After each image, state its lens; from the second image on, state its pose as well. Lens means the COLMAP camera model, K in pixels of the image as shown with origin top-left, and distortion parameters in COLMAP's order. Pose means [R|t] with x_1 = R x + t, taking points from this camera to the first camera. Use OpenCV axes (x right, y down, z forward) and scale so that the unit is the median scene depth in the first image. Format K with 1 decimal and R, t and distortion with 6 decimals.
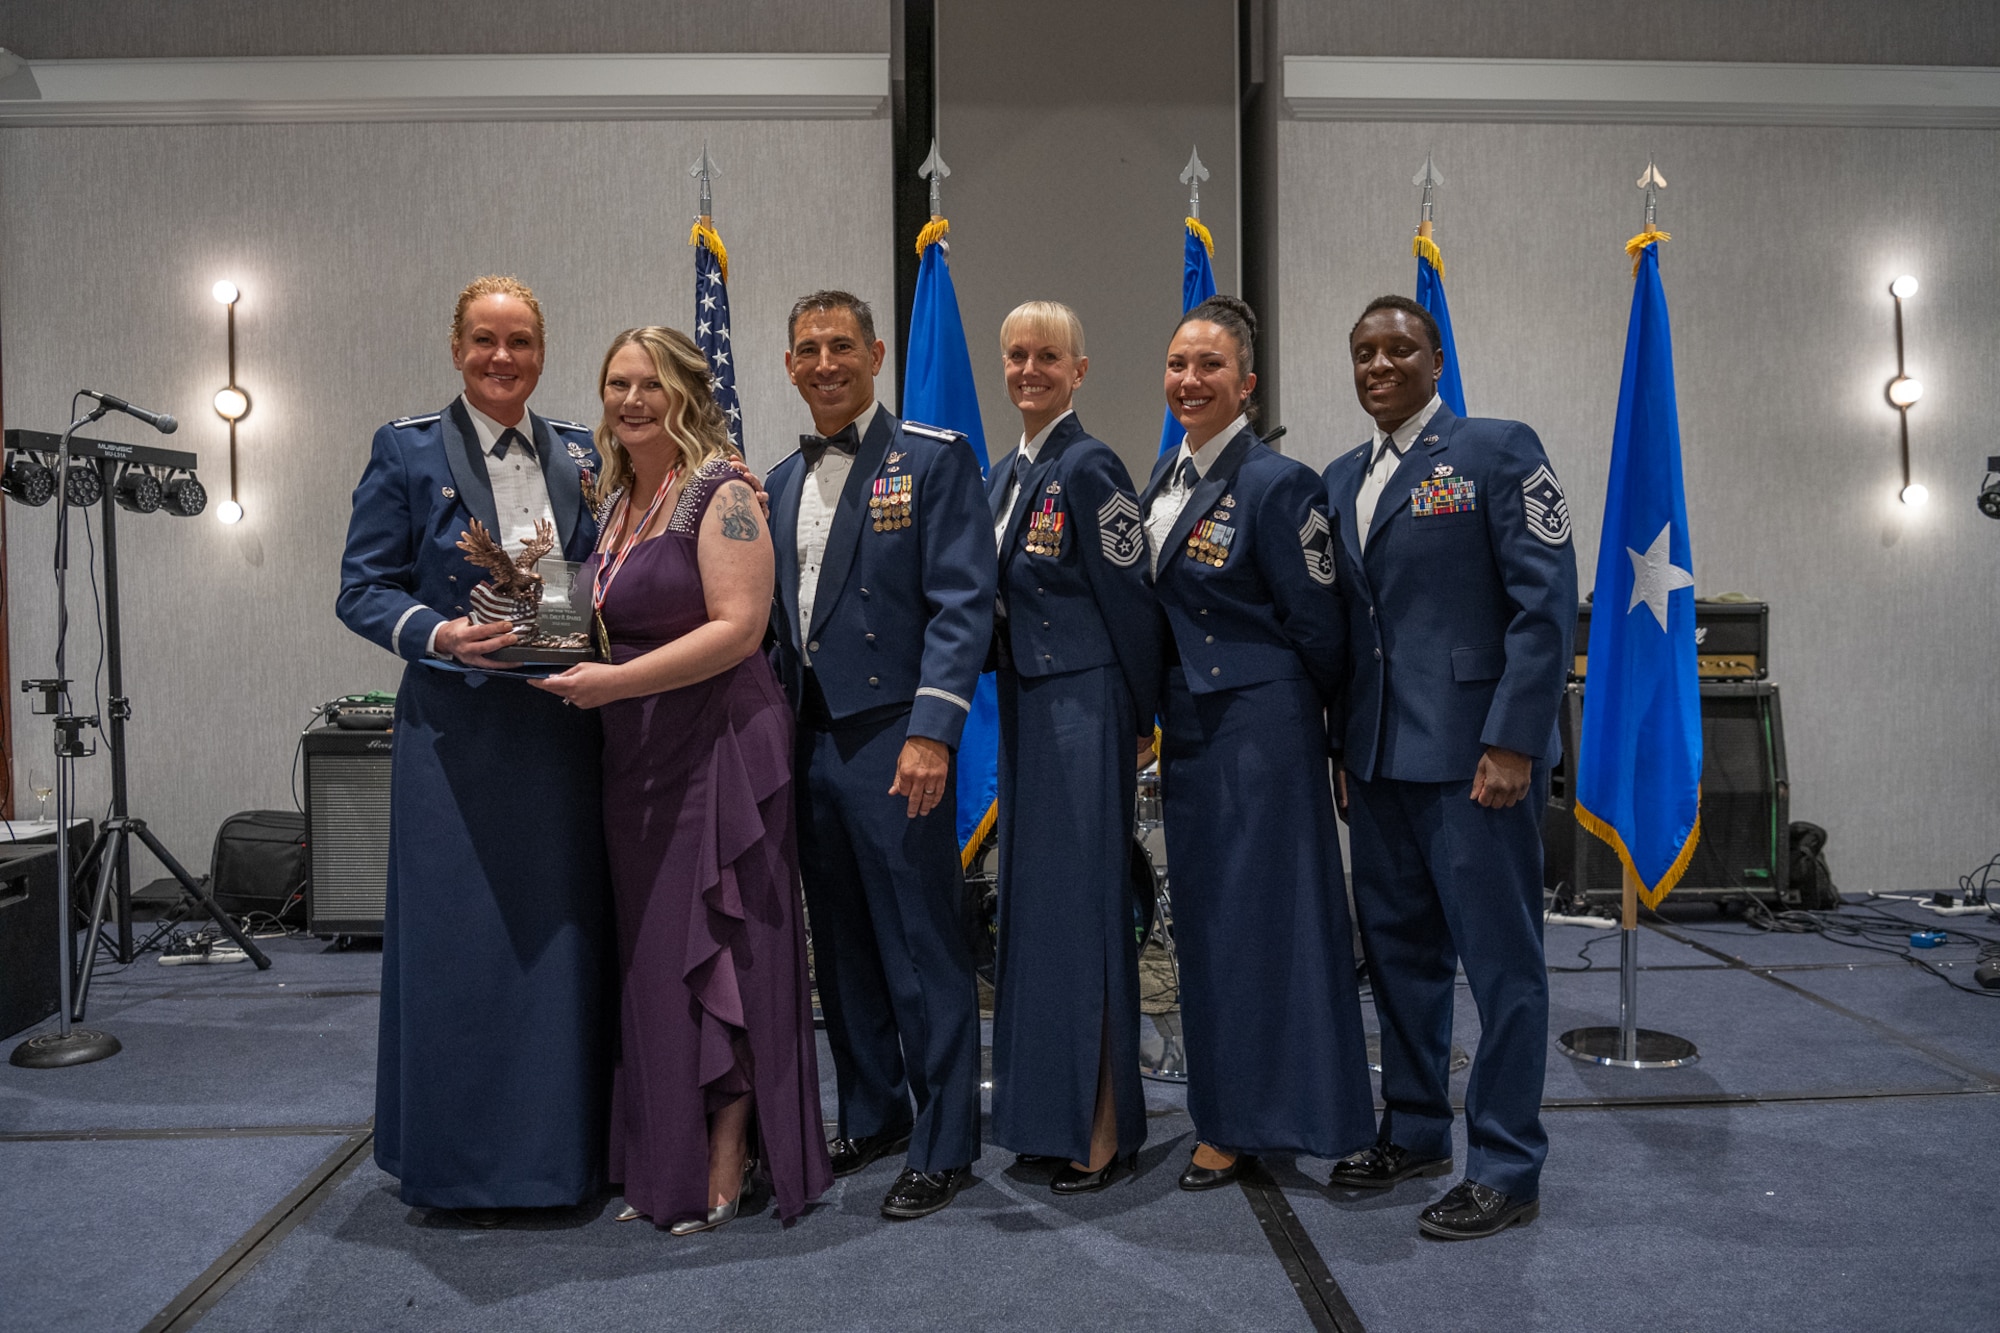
lens RADIAL K [[1484.2, 0, 967.7], [0, 1484.2, 638.8], [0, 0, 1]] dist [-0.028242, 0.006262]
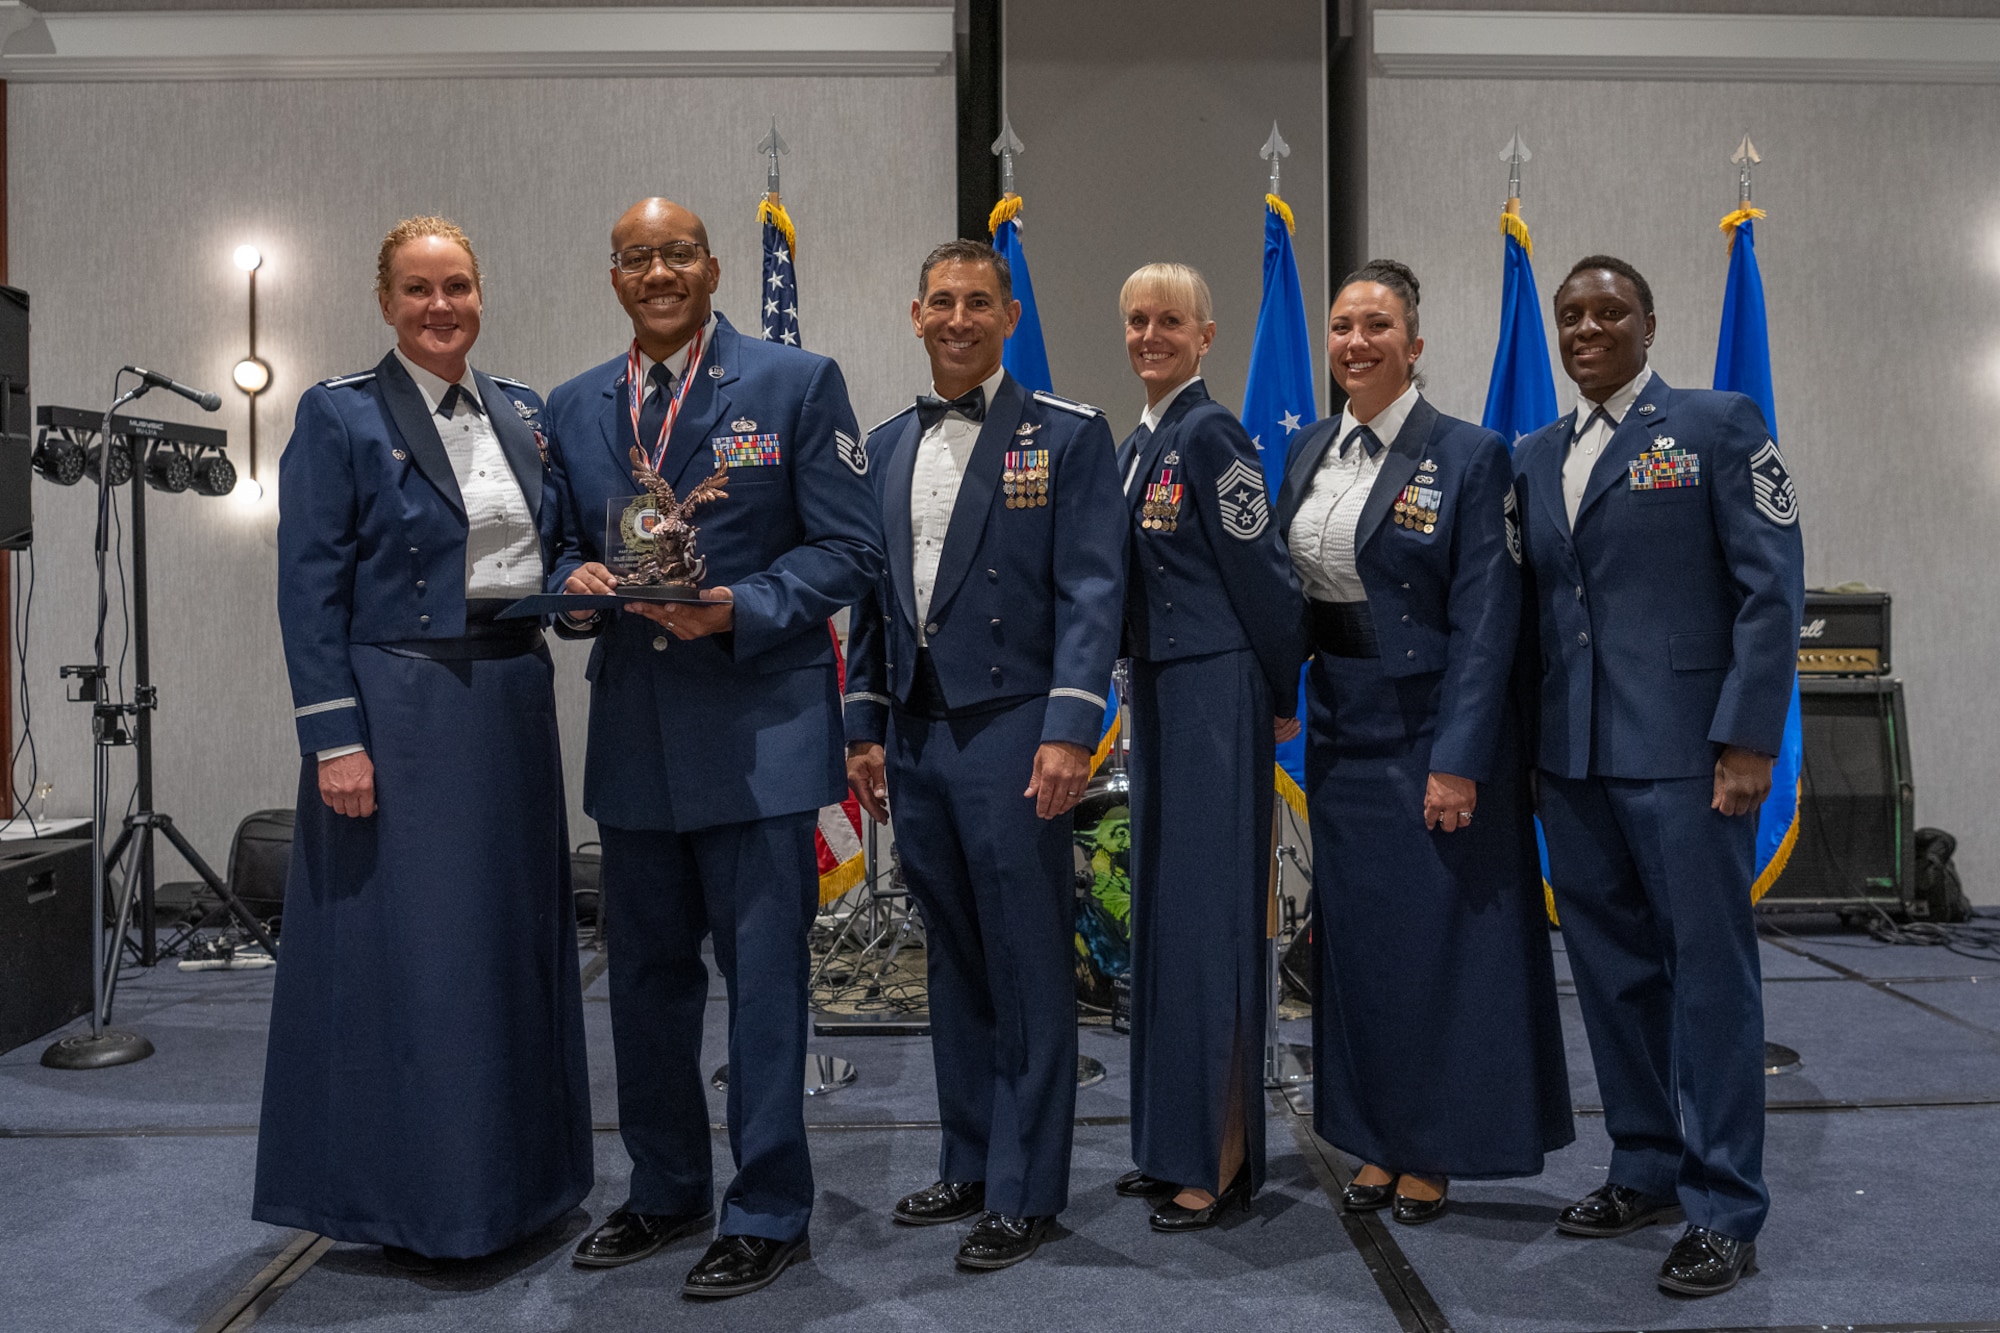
lens RADIAL K [[1713.3, 0, 1008.7], [0, 1713.3, 608.2], [0, 0, 1]] dist [-0.034660, 0.004283]
pose [[0.999948, 0.003190, -0.009716, -0.007242], [-0.003352, 0.999856, -0.016627, 0.005476], [0.009662, 0.016658, 0.999815, -0.091257]]
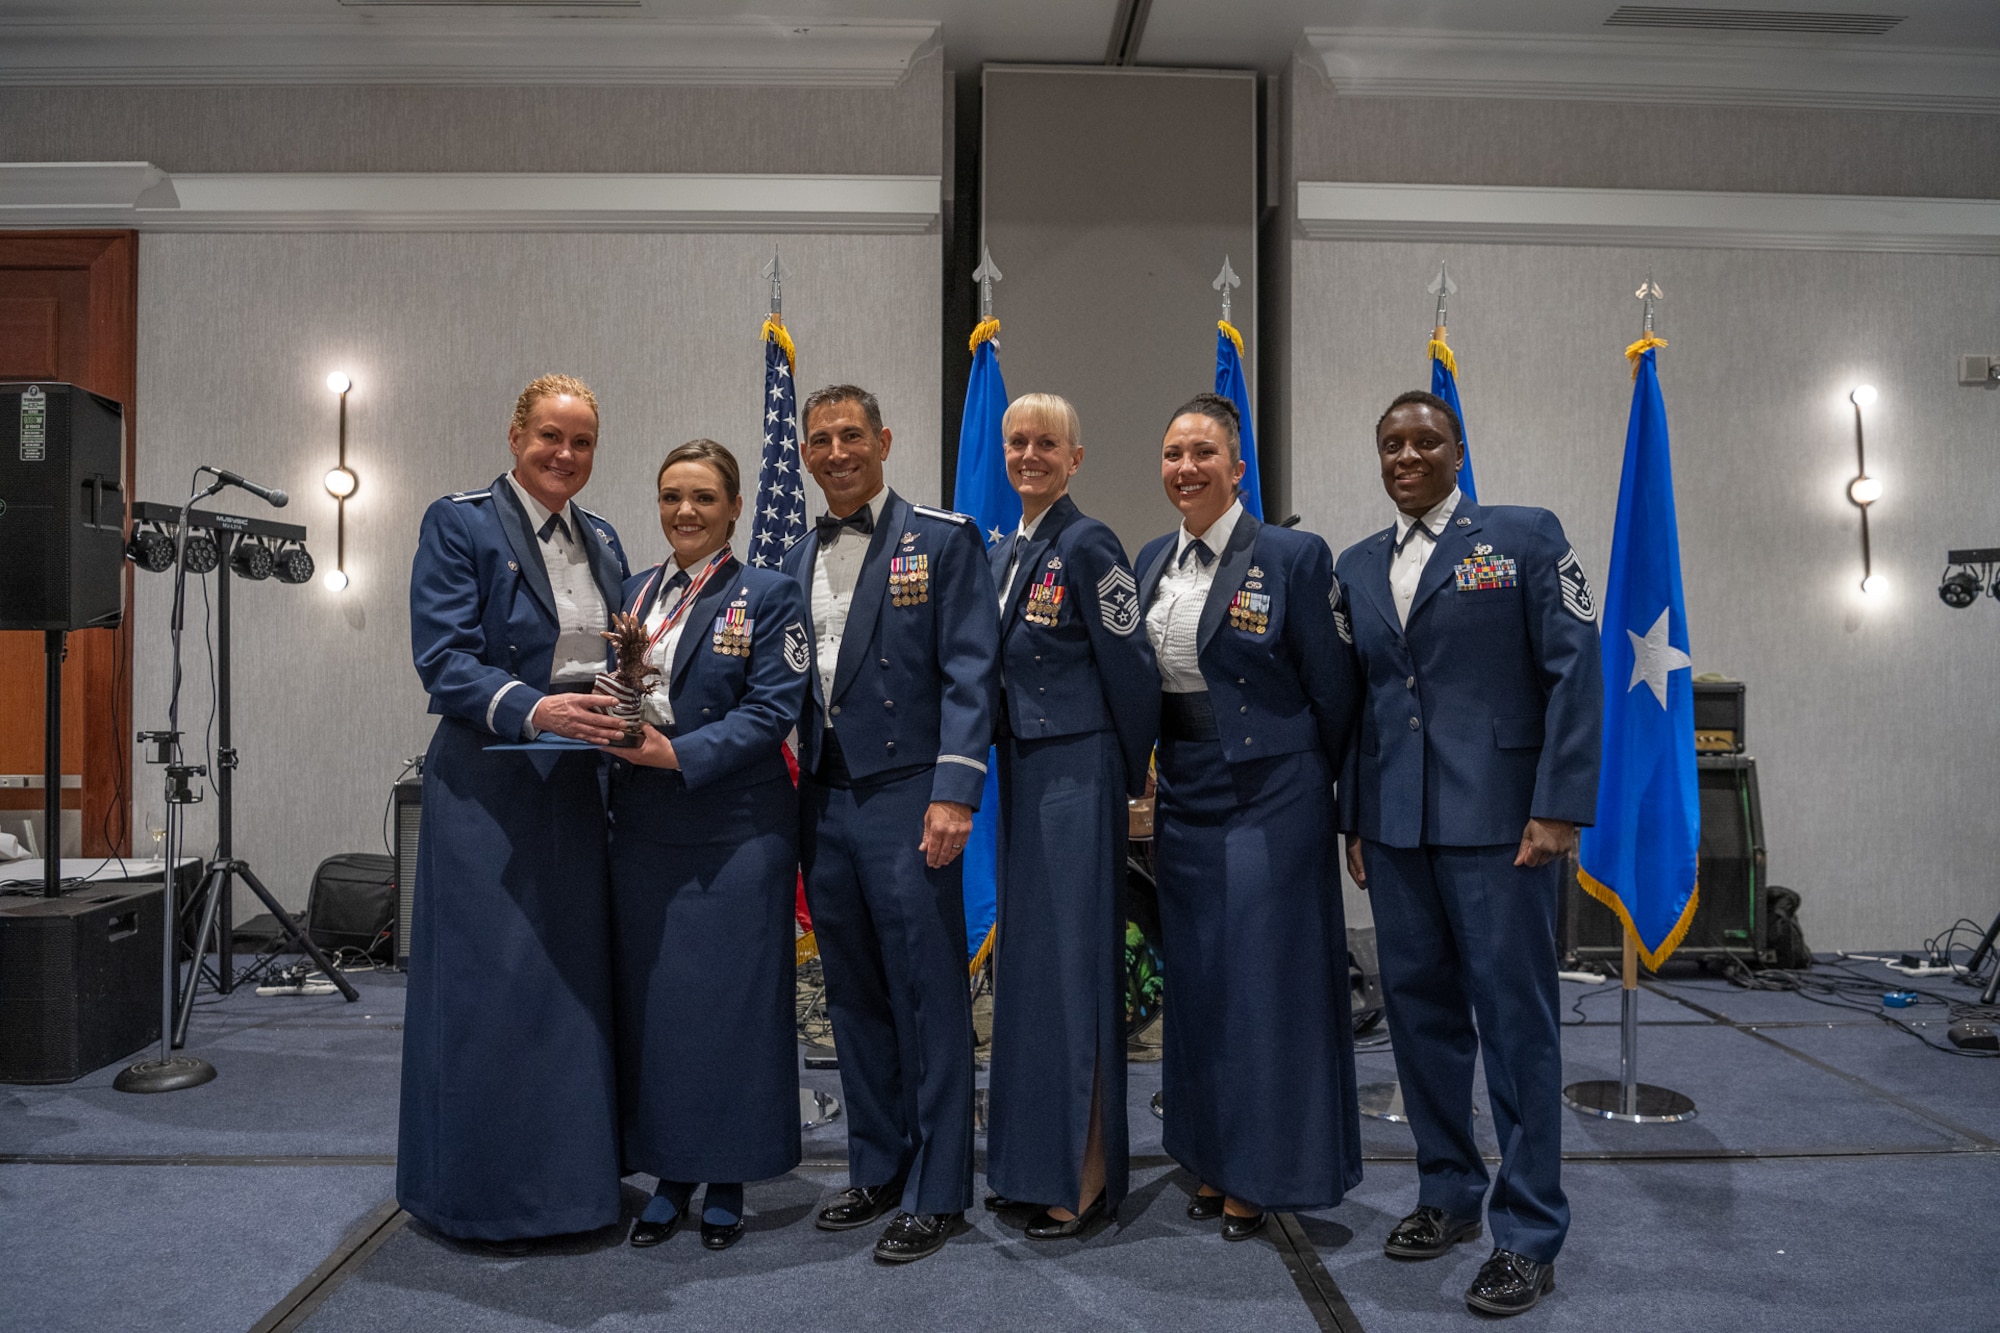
lens RADIAL K [[1322.2, 0, 973.7], [0, 1322.2, 646.0], [0, 0, 1]] dist [-0.028840, 0.000886]
pose [[0.999800, 0.013938, -0.014374, -0.010828], [-0.014551, 0.998950, -0.043452, -0.001557], [0.013753, 0.043652, 0.998952, 0.033030]]
